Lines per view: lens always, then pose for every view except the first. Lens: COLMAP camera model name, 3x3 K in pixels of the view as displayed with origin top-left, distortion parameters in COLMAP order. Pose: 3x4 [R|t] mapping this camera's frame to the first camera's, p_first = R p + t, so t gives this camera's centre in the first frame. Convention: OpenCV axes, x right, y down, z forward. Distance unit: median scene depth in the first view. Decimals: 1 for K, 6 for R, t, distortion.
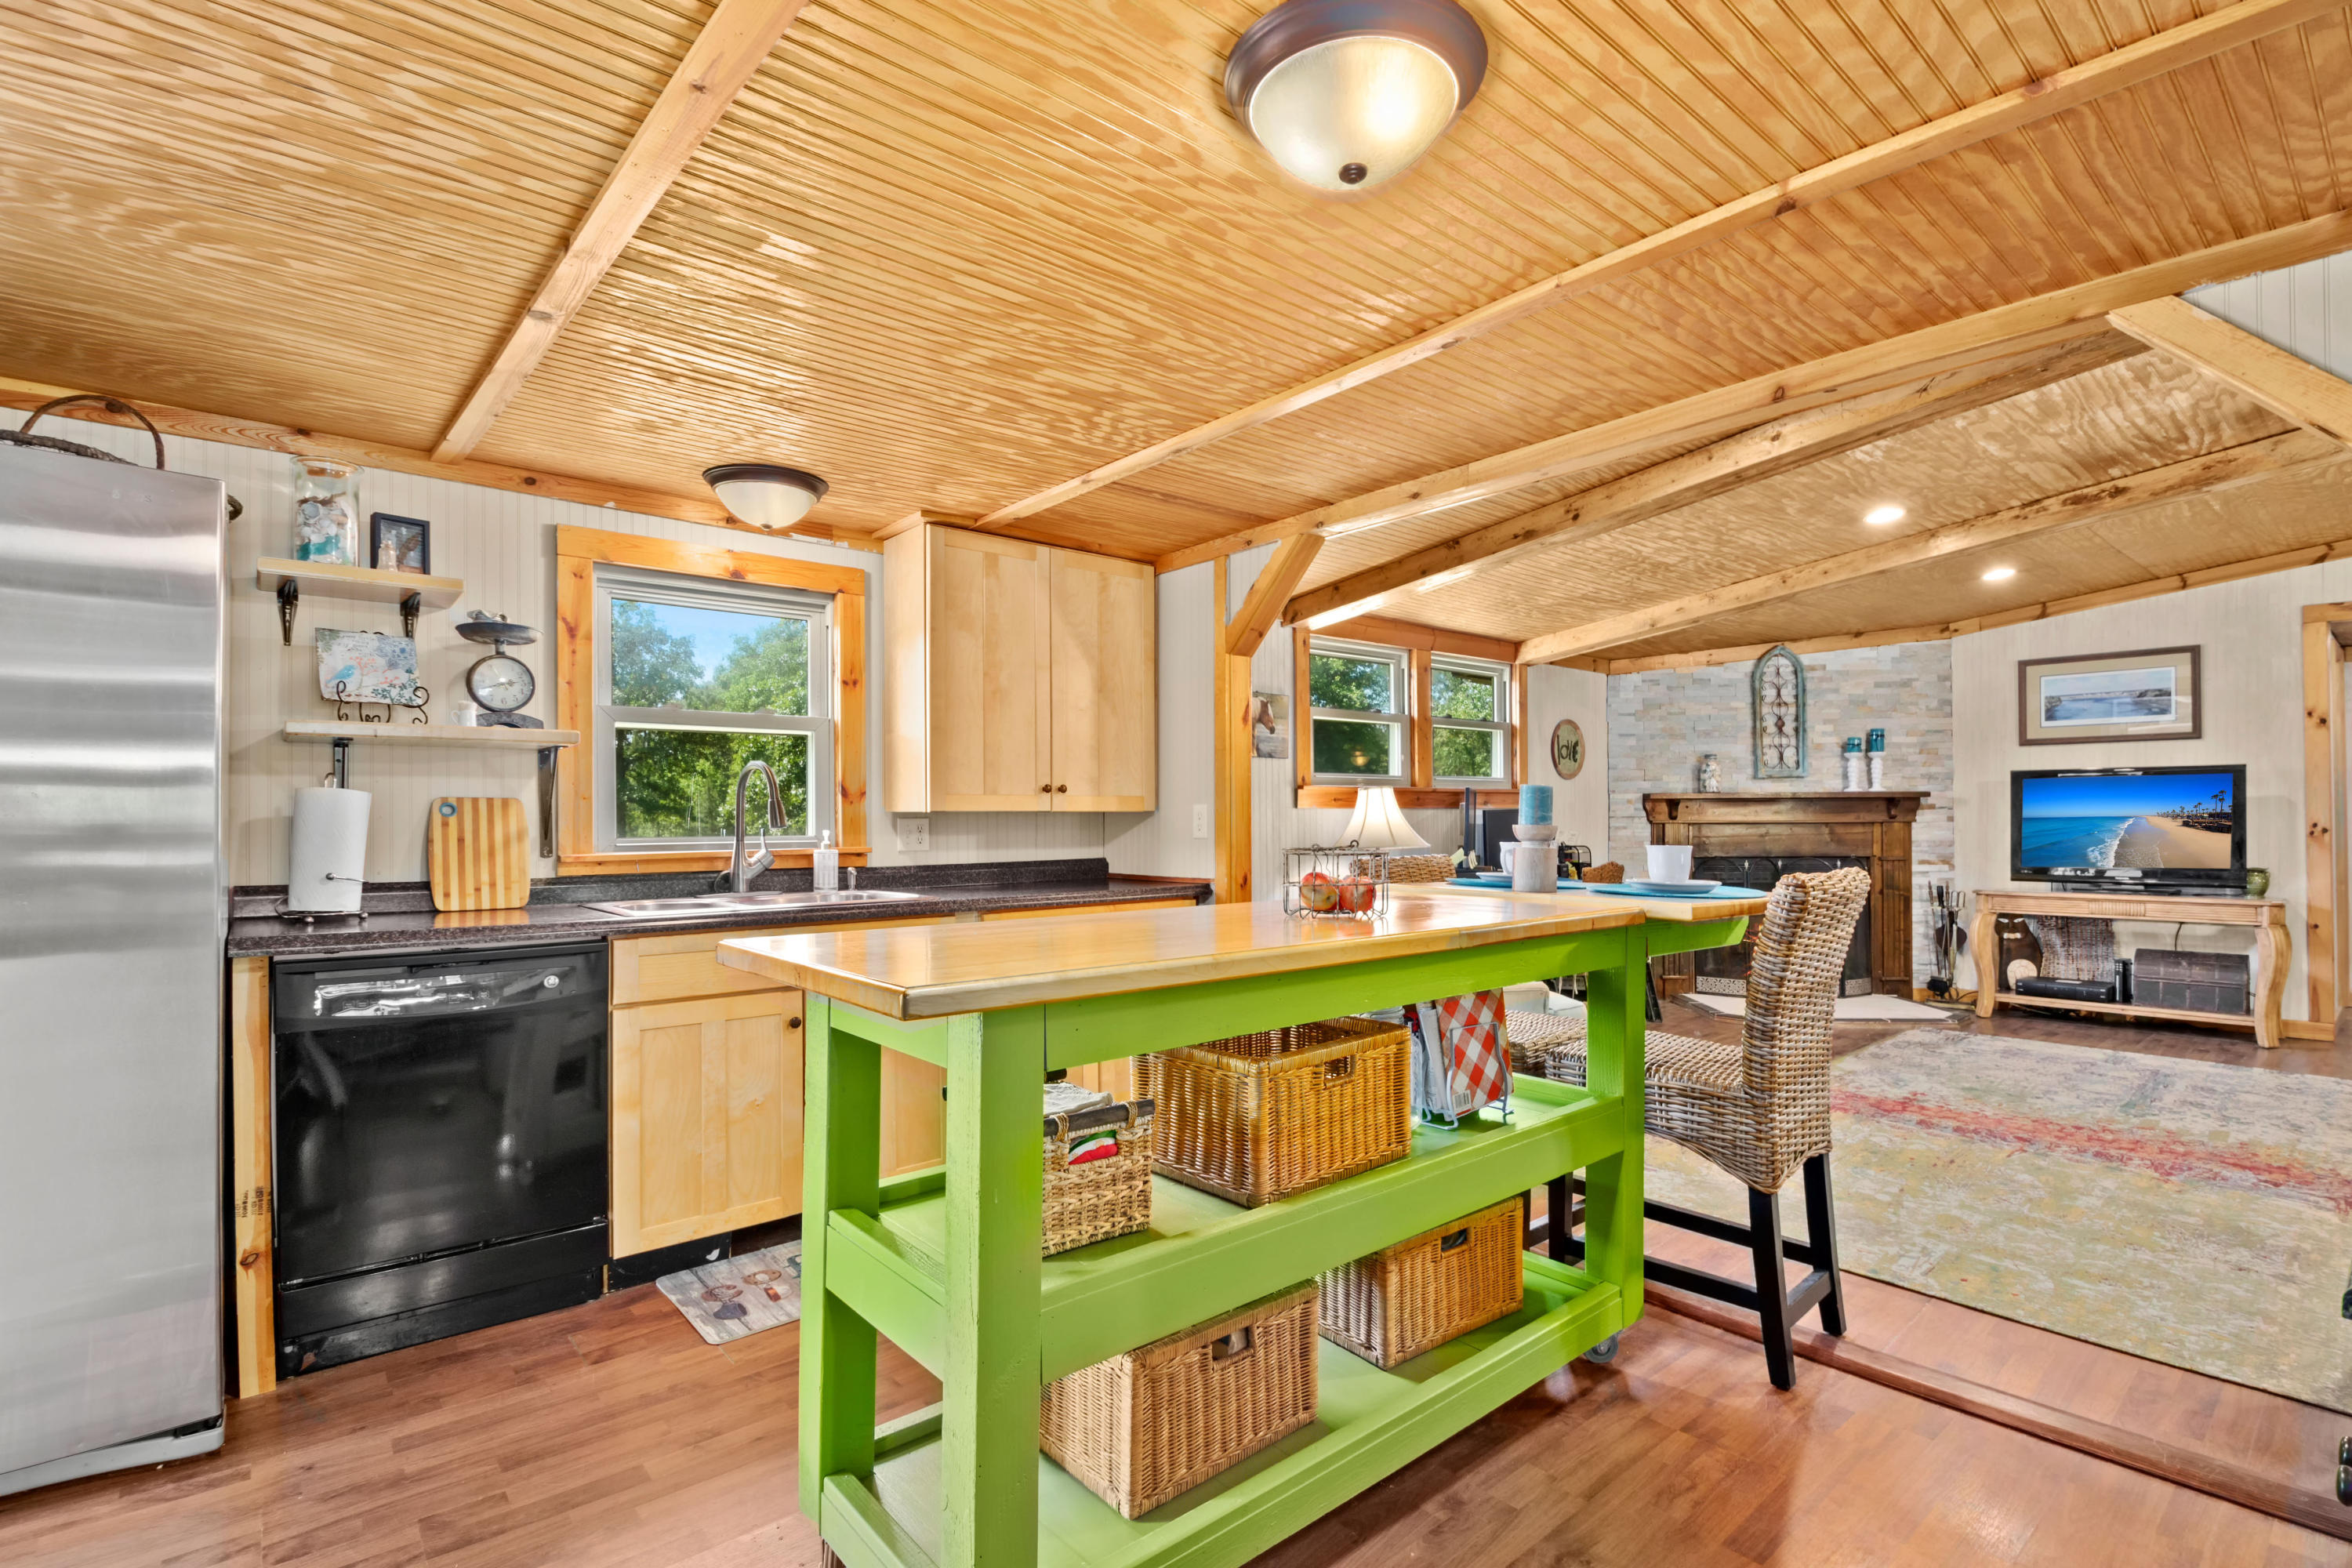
lens RADIAL K [[1100.0, 0, 1185.6], [0, 1100.0, 814.3], [0, 0, 1]] dist [0.009152, -0.013979]
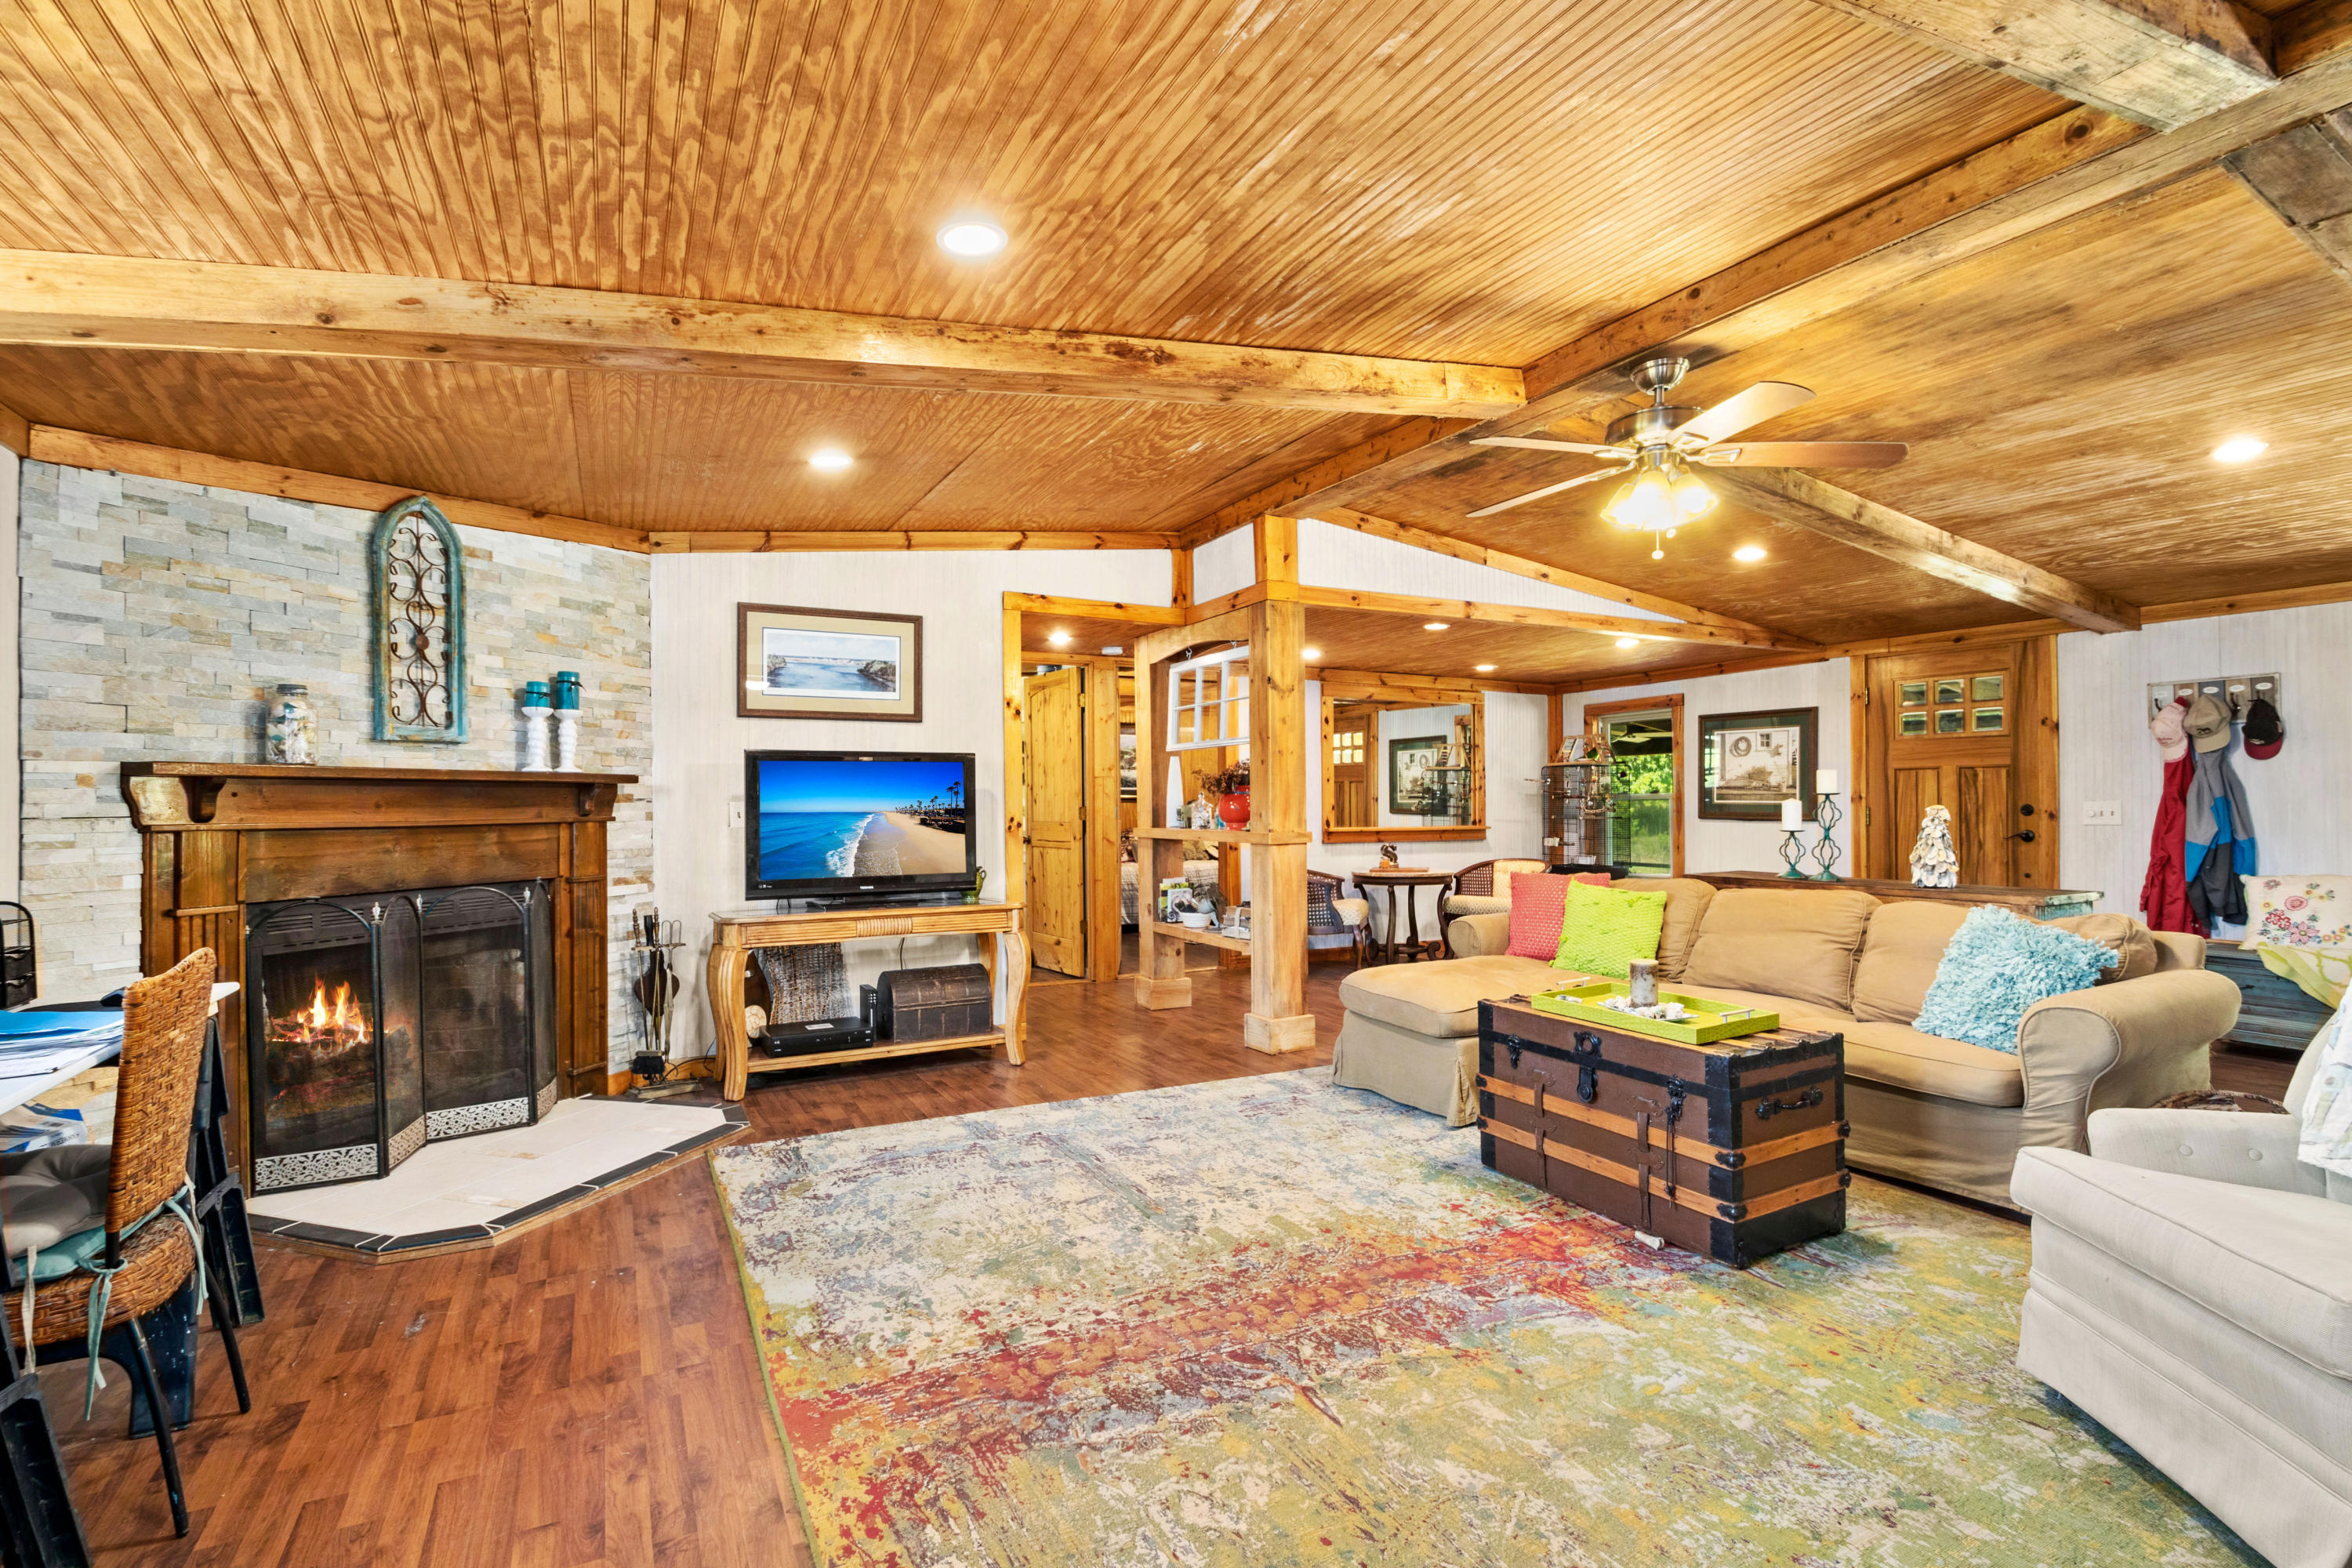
lens RADIAL K [[1100.0, 0, 1185.6], [0, 1100.0, 814.3], [0, 0, 1]] dist [0.009152, -0.013979]
pose [[0.226641, -0.005080, 0.973965, 0.100837], [-0.002202, 0.999981, 0.005728, -0.001762], [-0.973976, -0.003443, 0.226626, 0.524366]]
